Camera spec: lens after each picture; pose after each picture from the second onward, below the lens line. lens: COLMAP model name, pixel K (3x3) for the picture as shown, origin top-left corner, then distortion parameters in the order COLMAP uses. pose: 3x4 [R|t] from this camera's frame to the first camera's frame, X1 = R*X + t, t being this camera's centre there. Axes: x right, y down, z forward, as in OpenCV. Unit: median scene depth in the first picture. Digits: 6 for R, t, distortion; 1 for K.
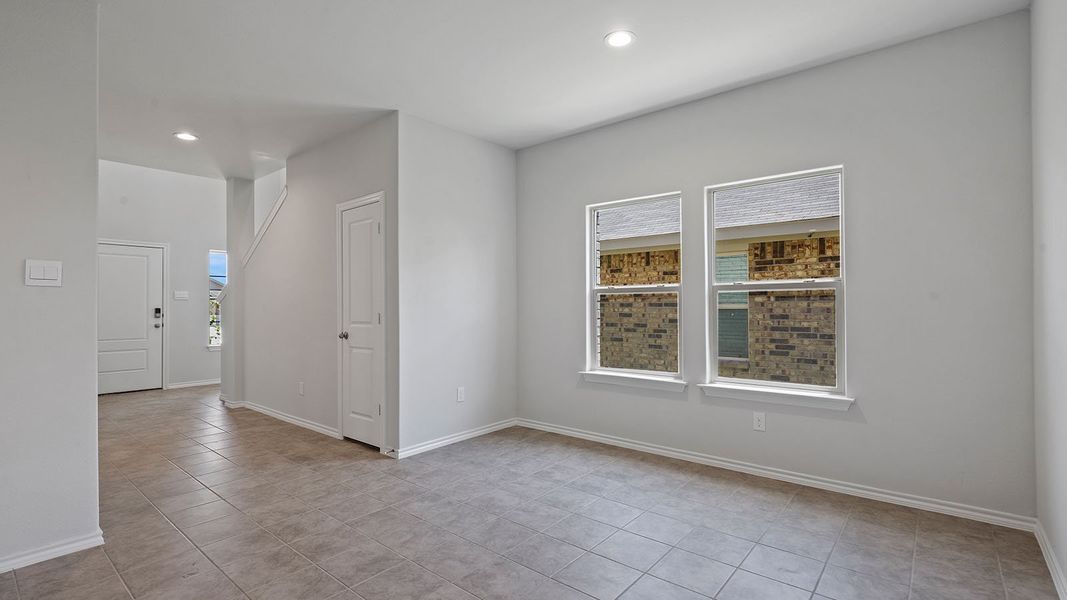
lens RADIAL K [[489.6, 0, 534.4], [0, 489.6, 302.9], [0, 0, 1]] dist [0.001093, -0.000391]
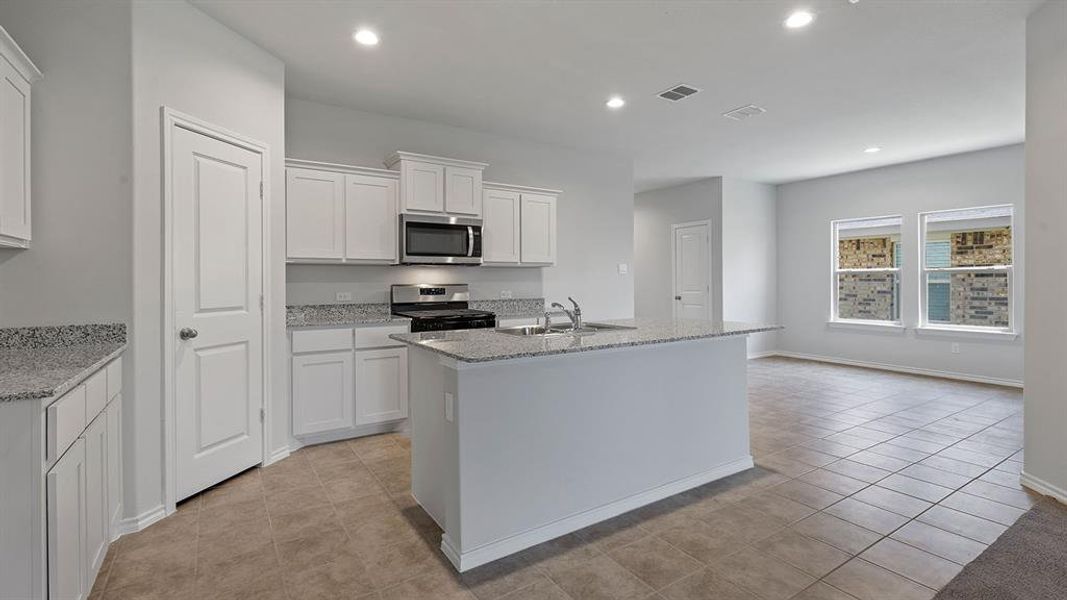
lens RADIAL K [[489.6, 0, 532.7], [0, 489.6, 282.0], [0, 0, 1]] dist [0.001093, -0.000391]
pose [[0.955895, 0.001635, -0.293705, -0.256137], [0.001807, 0.999933, 0.011448, -0.008531], [0.293704, -0.011474, 0.955828, -0.603659]]
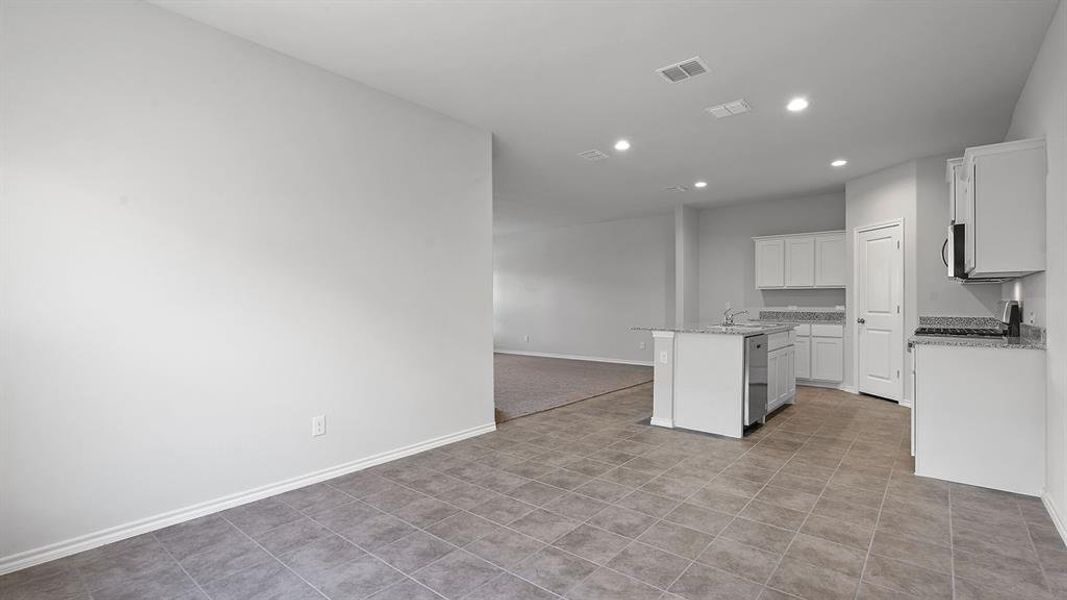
lens RADIAL K [[489.6, 0, 529.7], [0, 489.6, 304.9], [0, 0, 1]] dist [0.001093, -0.000391]
pose [[-0.999951, 0.008616, 0.004865, -0.008994], [0.008606, 0.999961, -0.002125, 0.005086], [-0.004884, -0.002083, -0.999986, 0.687156]]
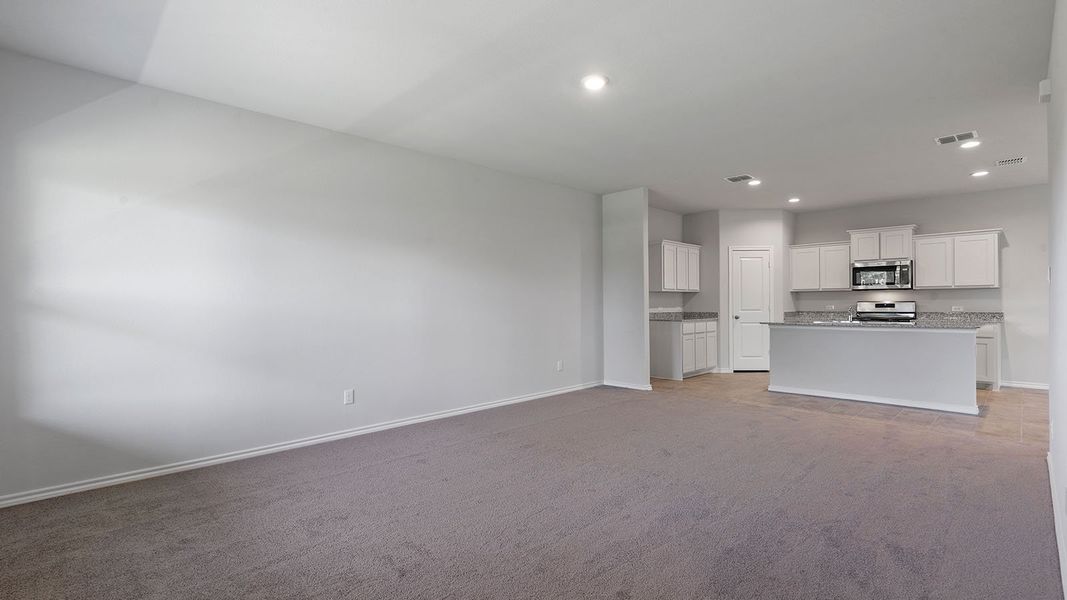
lens RADIAL K [[489.6, 0, 531.3], [0, 489.6, 300.3], [0, 0, 1]] dist [0.001093, -0.000391]
pose [[-0.093734, -0.002293, -0.995595, 0.677606], [0.013179, 0.999907, -0.003544, -0.006862], [0.995510, -0.013453, -0.093695, -0.708454]]
